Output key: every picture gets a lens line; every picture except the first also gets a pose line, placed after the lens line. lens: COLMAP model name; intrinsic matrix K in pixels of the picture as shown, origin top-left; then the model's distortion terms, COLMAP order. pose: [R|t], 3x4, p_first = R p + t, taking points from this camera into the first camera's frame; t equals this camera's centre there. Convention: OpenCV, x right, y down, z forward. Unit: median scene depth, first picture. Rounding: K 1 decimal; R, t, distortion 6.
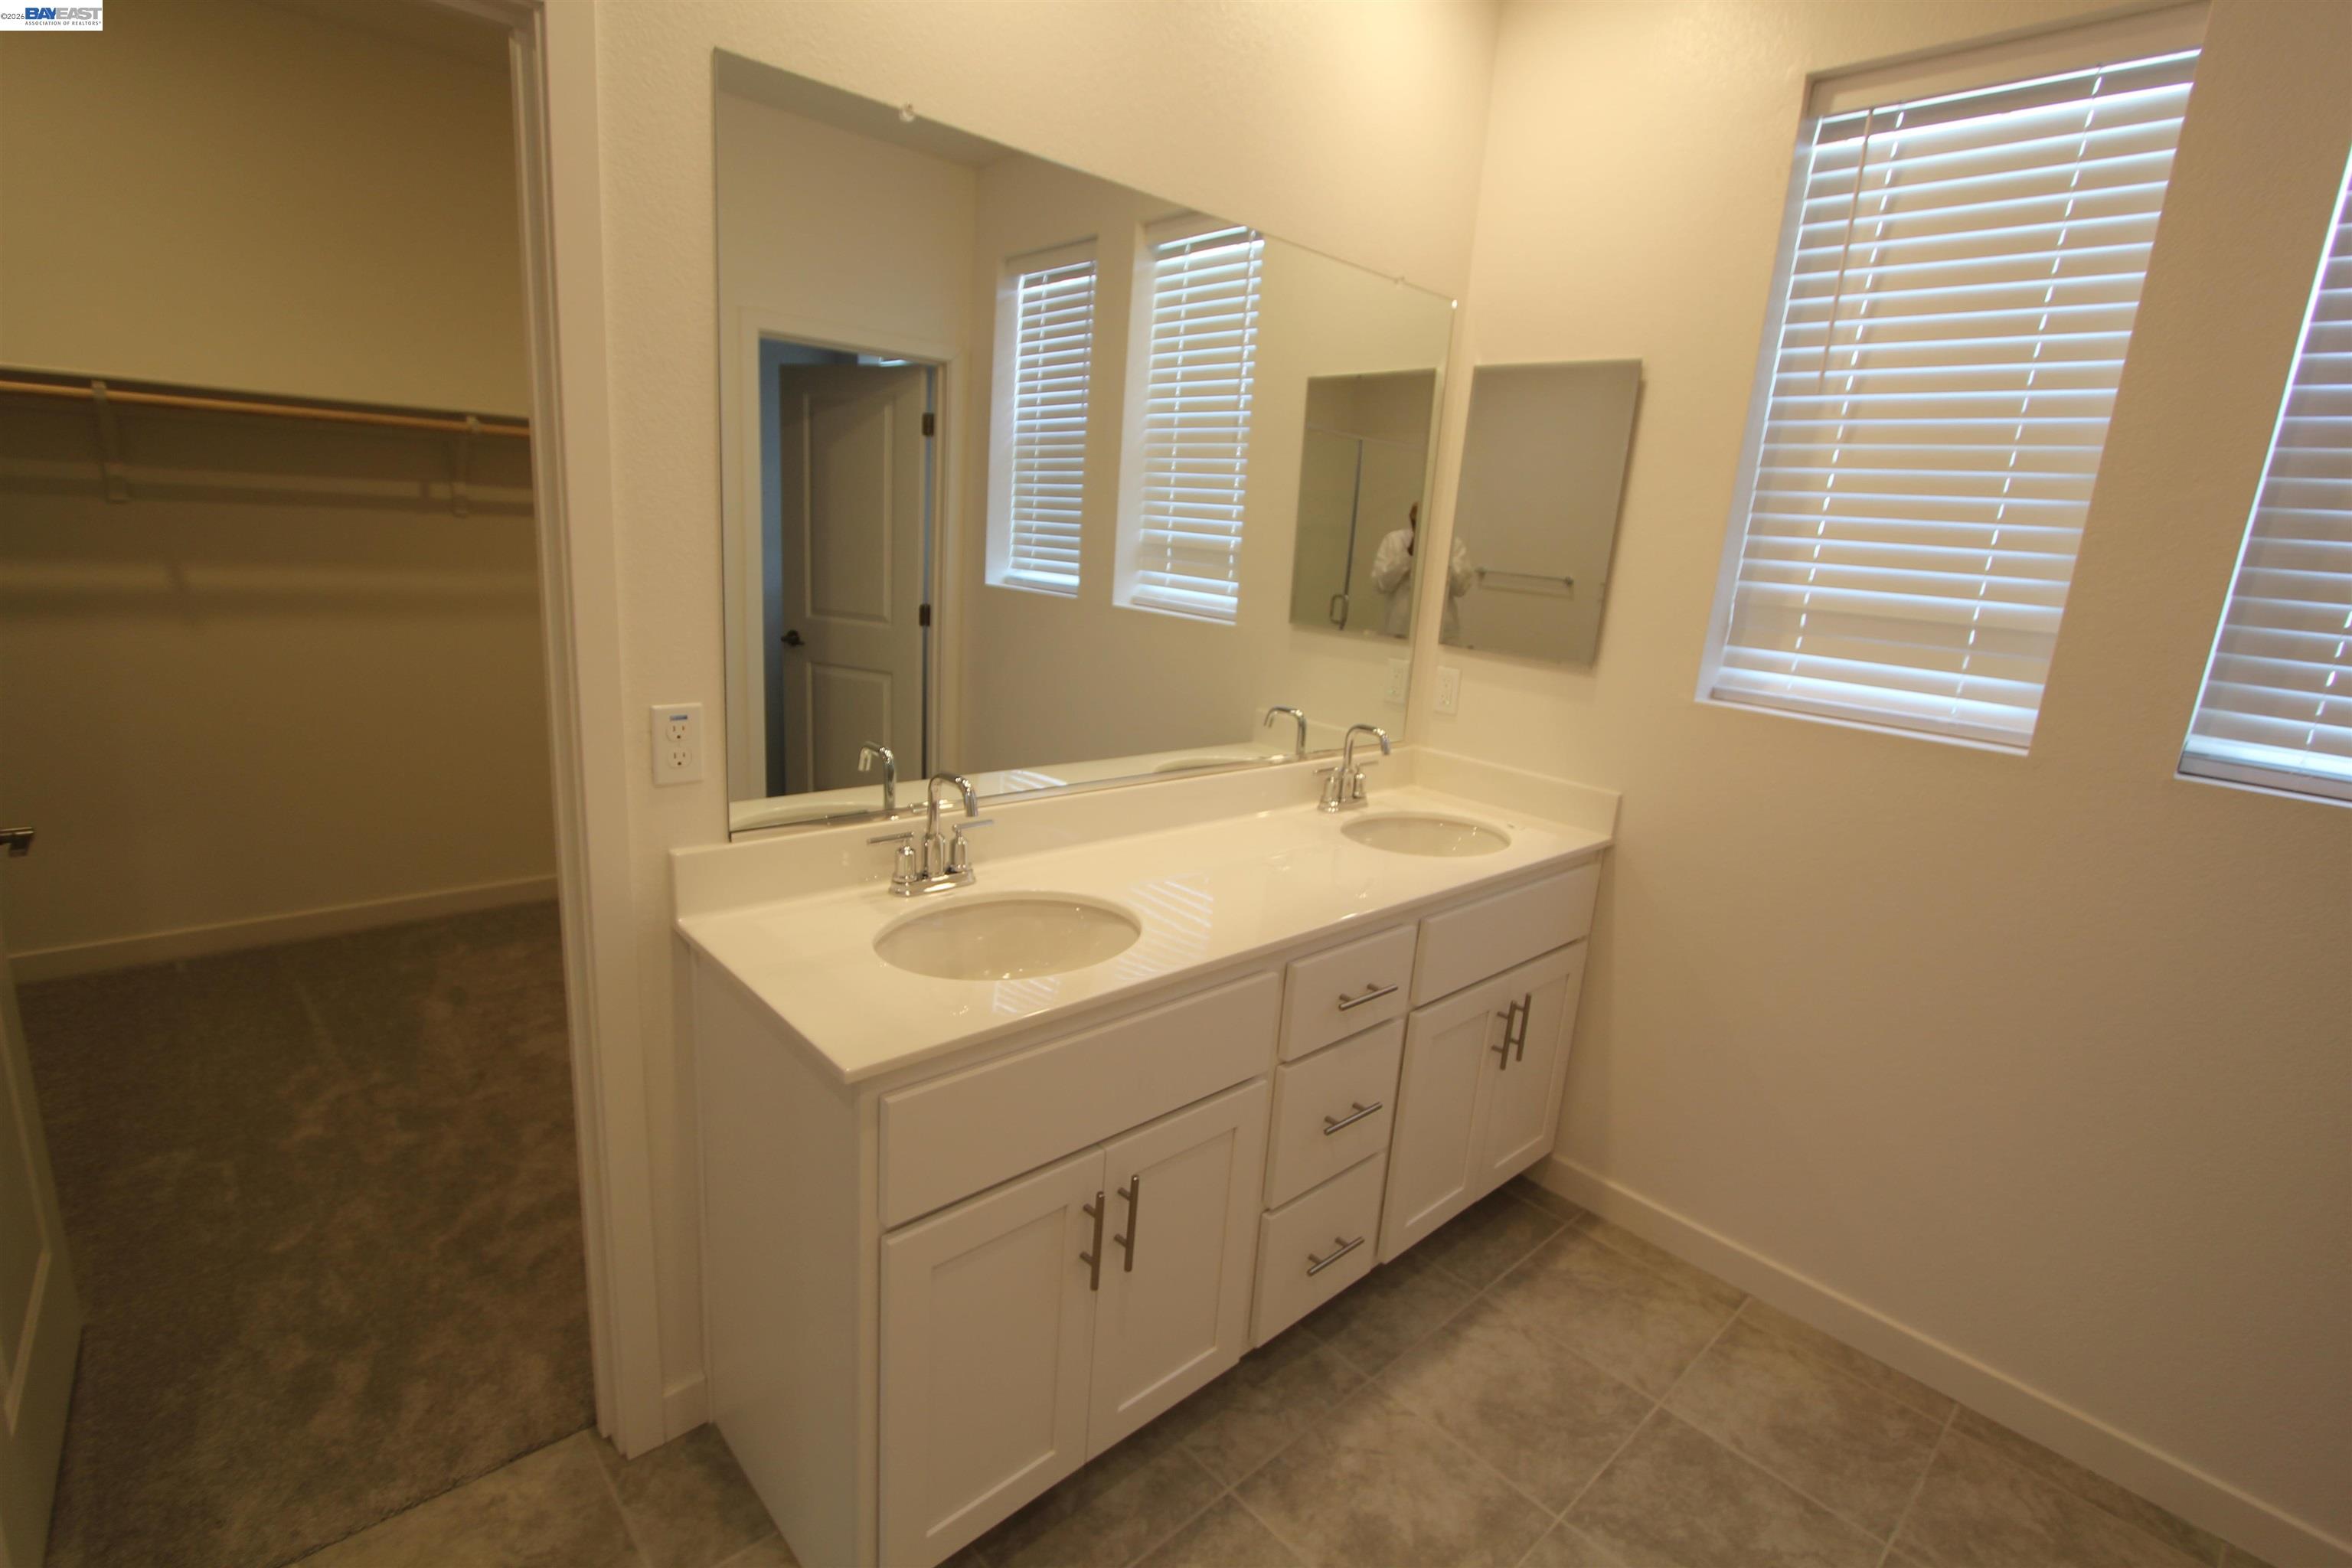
lens RADIAL K [[1086.1, 0, 1177.3], [0, 1086.1, 770.5], [0, 0, 1]] dist [-0.018088, 0.002869]
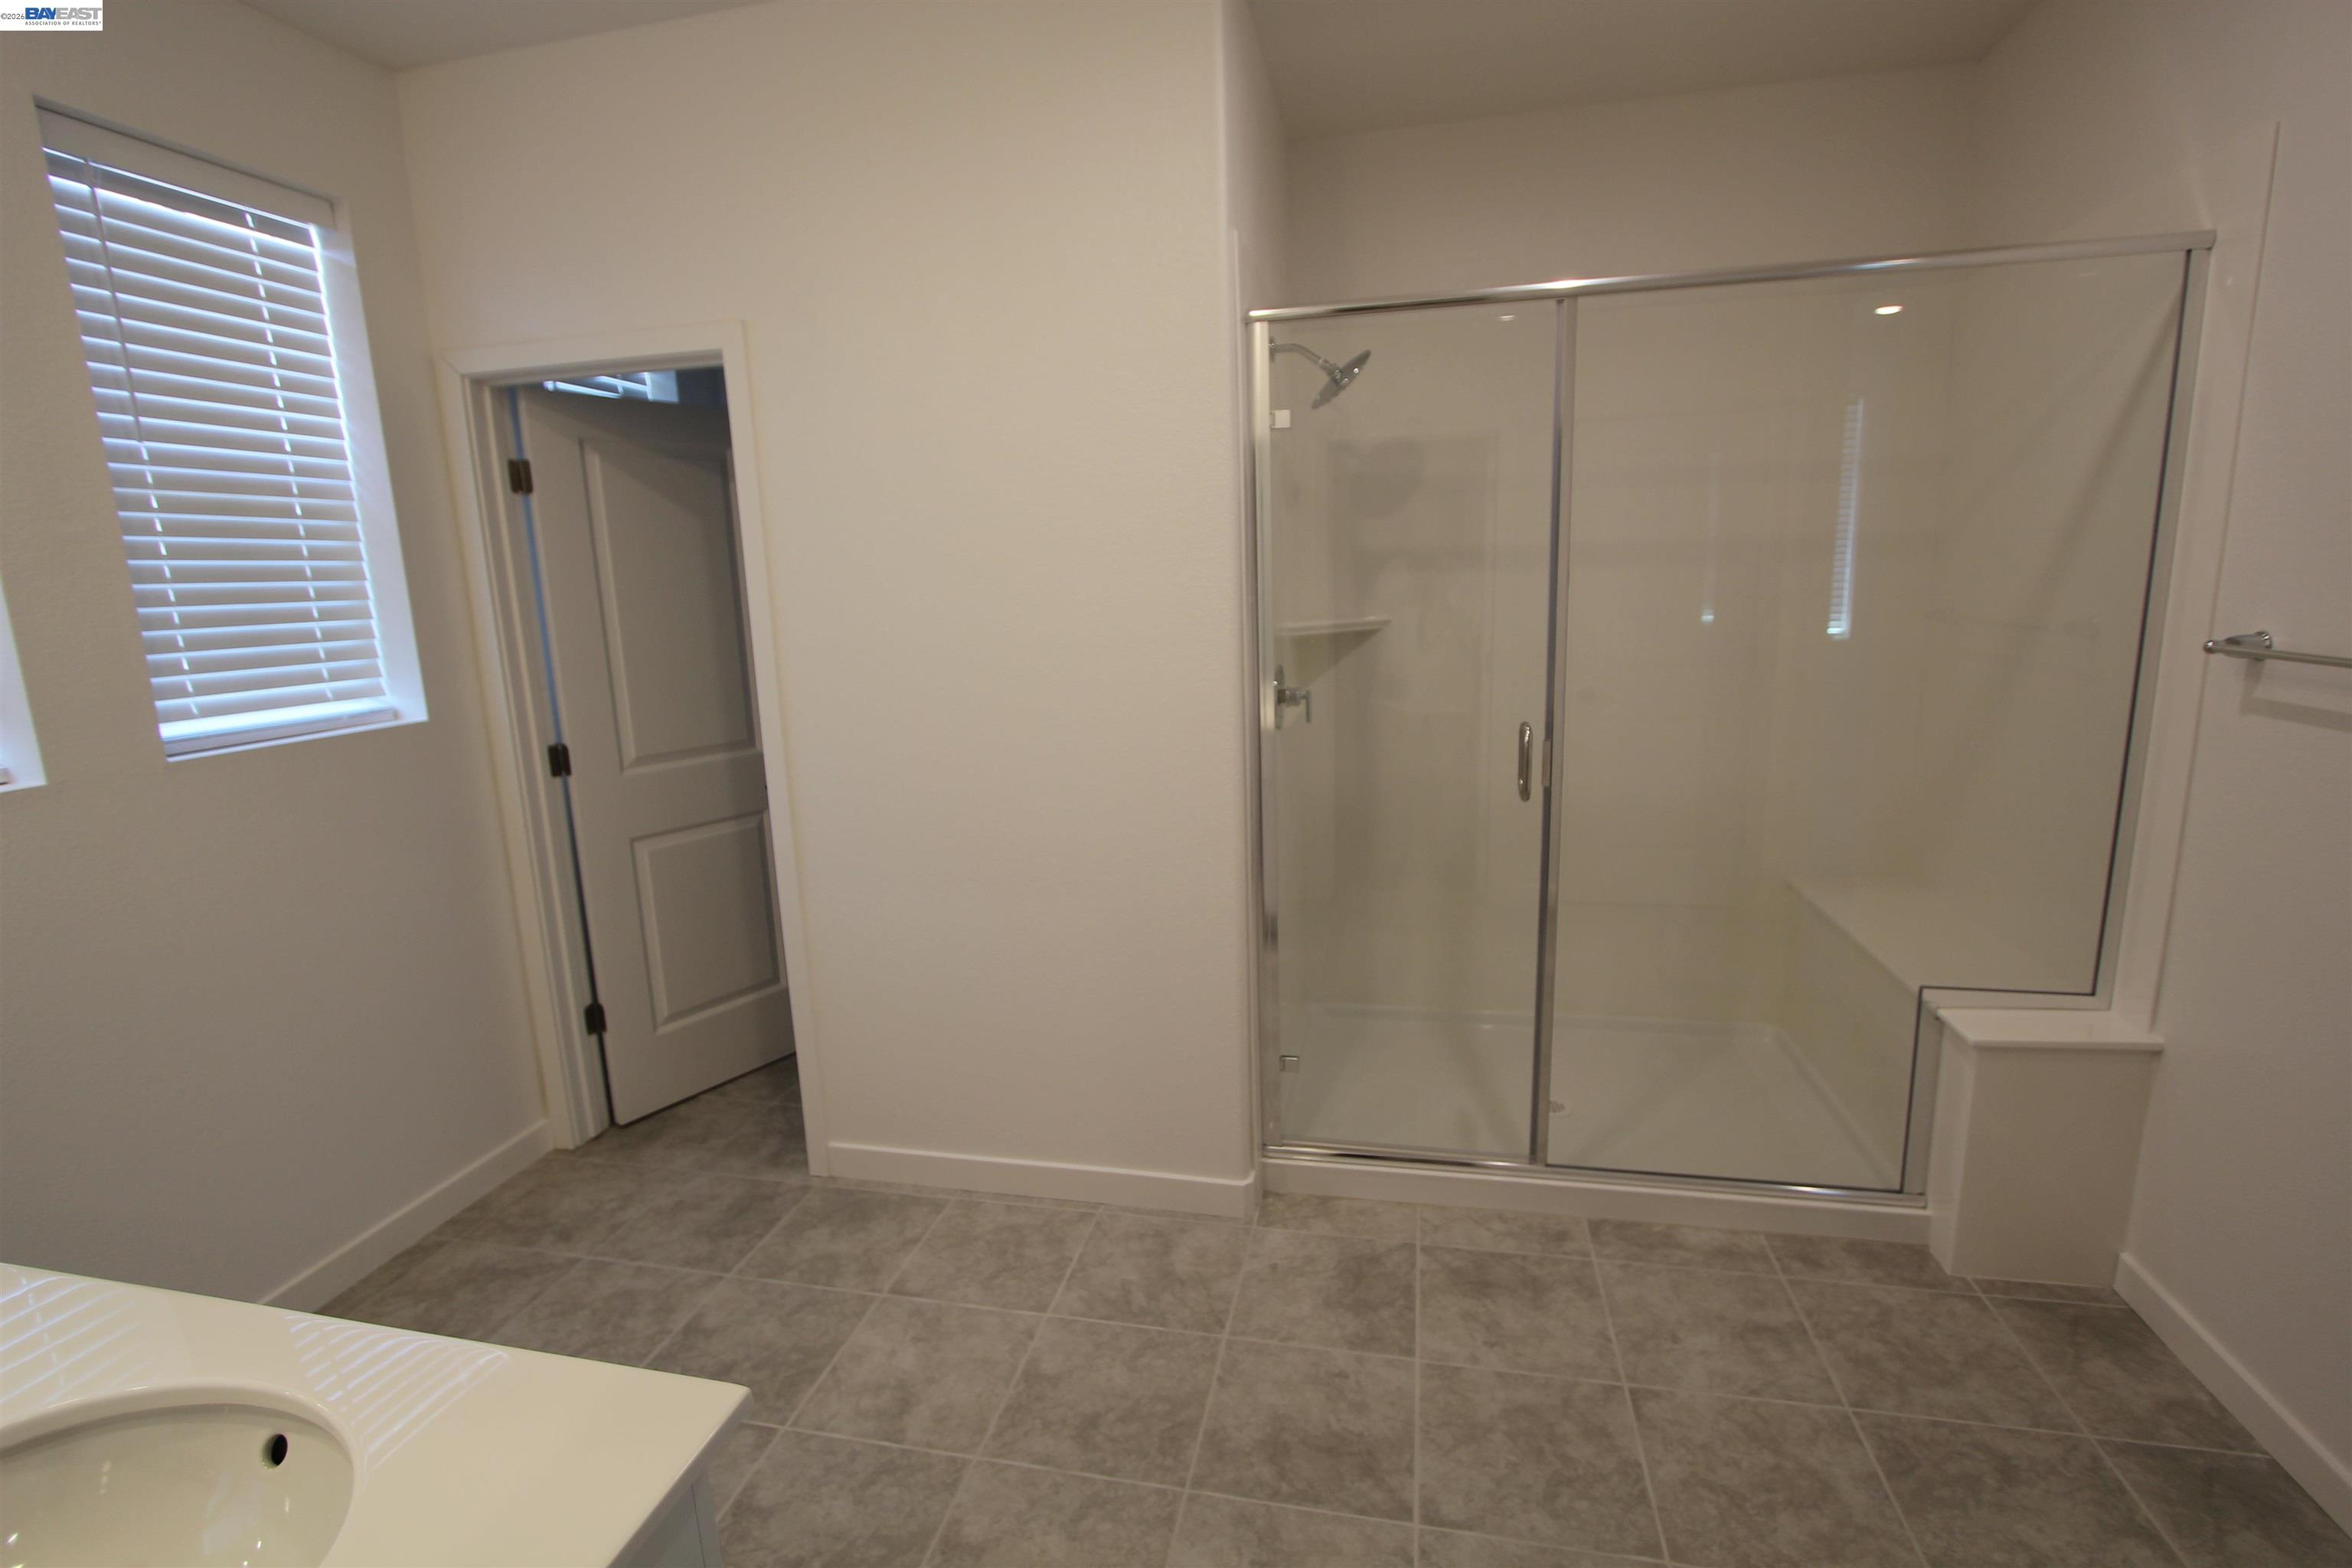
lens RADIAL K [[1086.1, 0, 1177.3], [0, 1086.1, 770.5], [0, 0, 1]] dist [-0.018088, 0.002869]
pose [[-0.583075, -0.191534, 0.789518, -0.847846], [0.177552, 0.918277, 0.353896, -0.261097], [-0.792779, 0.346528, -0.501418, 0.888423]]
